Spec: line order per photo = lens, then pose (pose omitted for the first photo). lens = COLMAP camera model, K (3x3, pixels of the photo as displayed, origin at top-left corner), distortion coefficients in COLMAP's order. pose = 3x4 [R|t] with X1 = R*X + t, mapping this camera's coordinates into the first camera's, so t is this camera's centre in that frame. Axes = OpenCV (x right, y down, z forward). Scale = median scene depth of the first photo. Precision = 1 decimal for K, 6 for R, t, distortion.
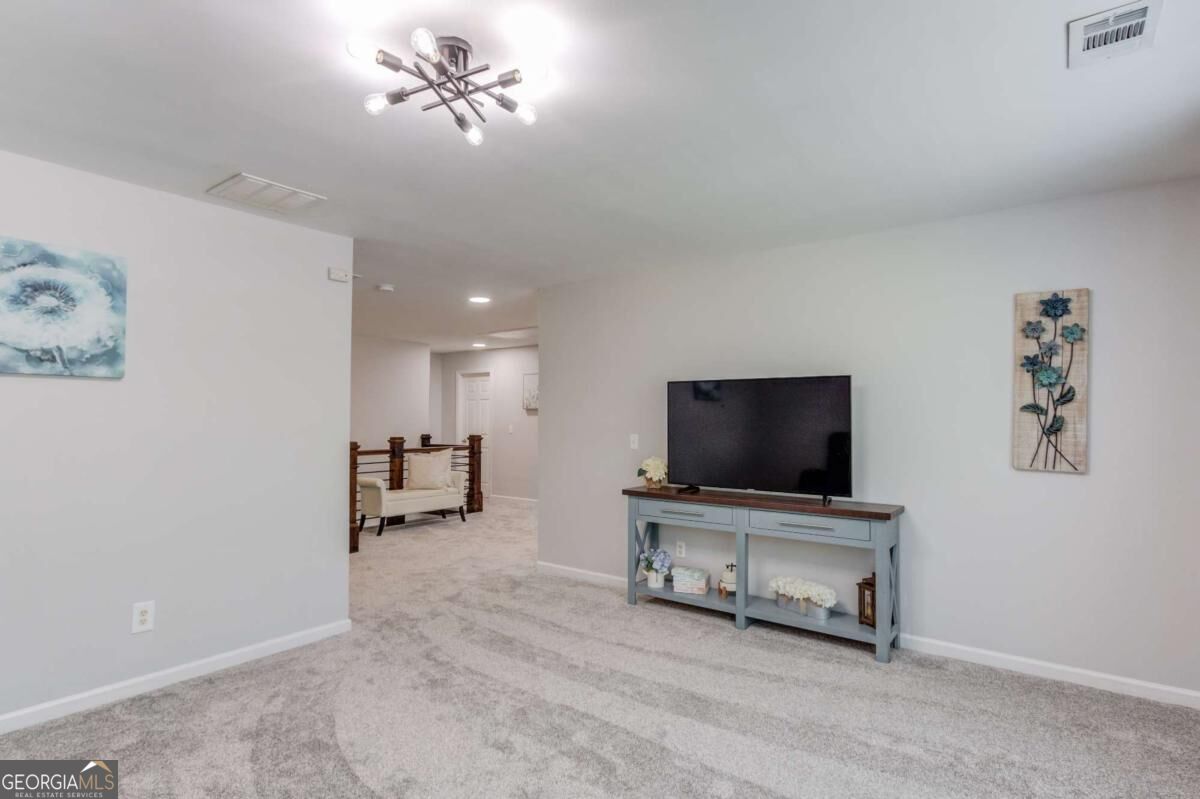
lens RADIAL K [[587.1, 0, 599.5], [0, 587.1, 405.0], [0, 0, 1]] dist [-0.010209, 0.009958]
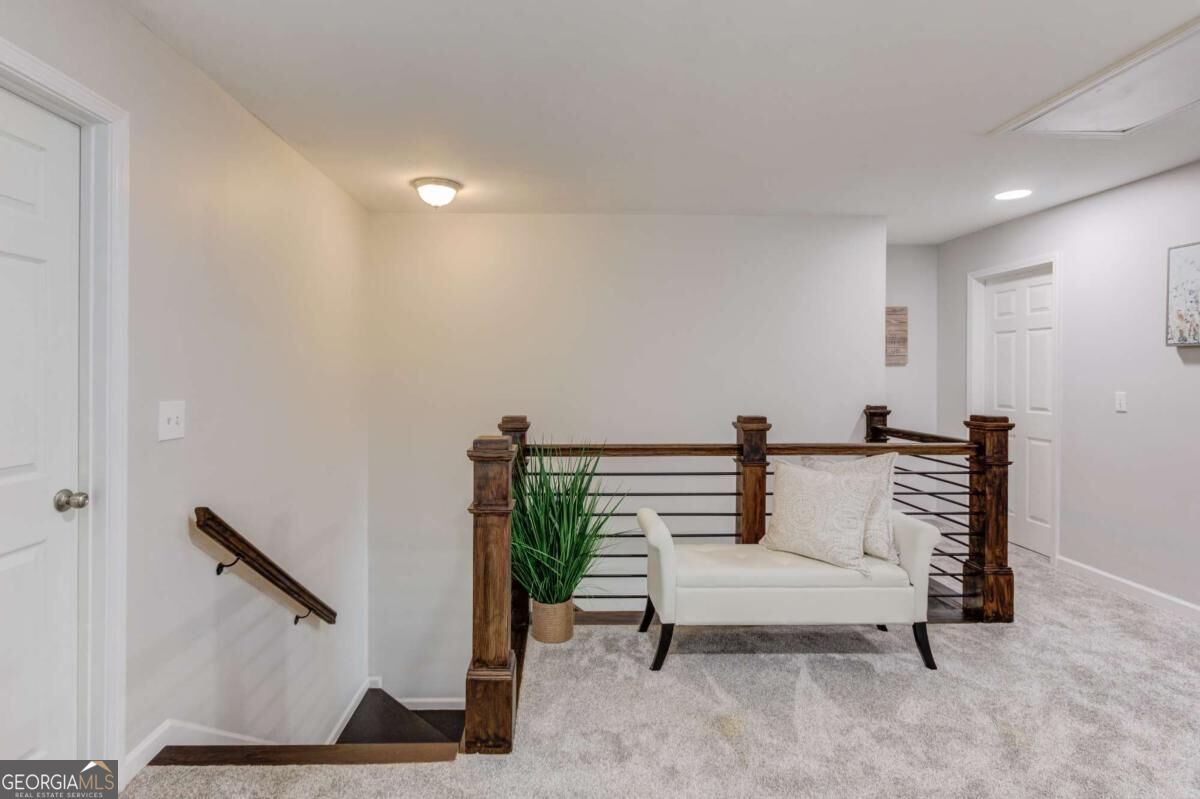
lens RADIAL K [[587.1, 0, 580.6], [0, 587.1, 379.2], [0, 0, 1]] dist [-0.010209, 0.009958]
pose [[0.614467, 0.002338, -0.788939, -0.076610], [0.020496, 0.999611, 0.018926, 0.015401], [0.788676, -0.027800, 0.614180, 0.567820]]
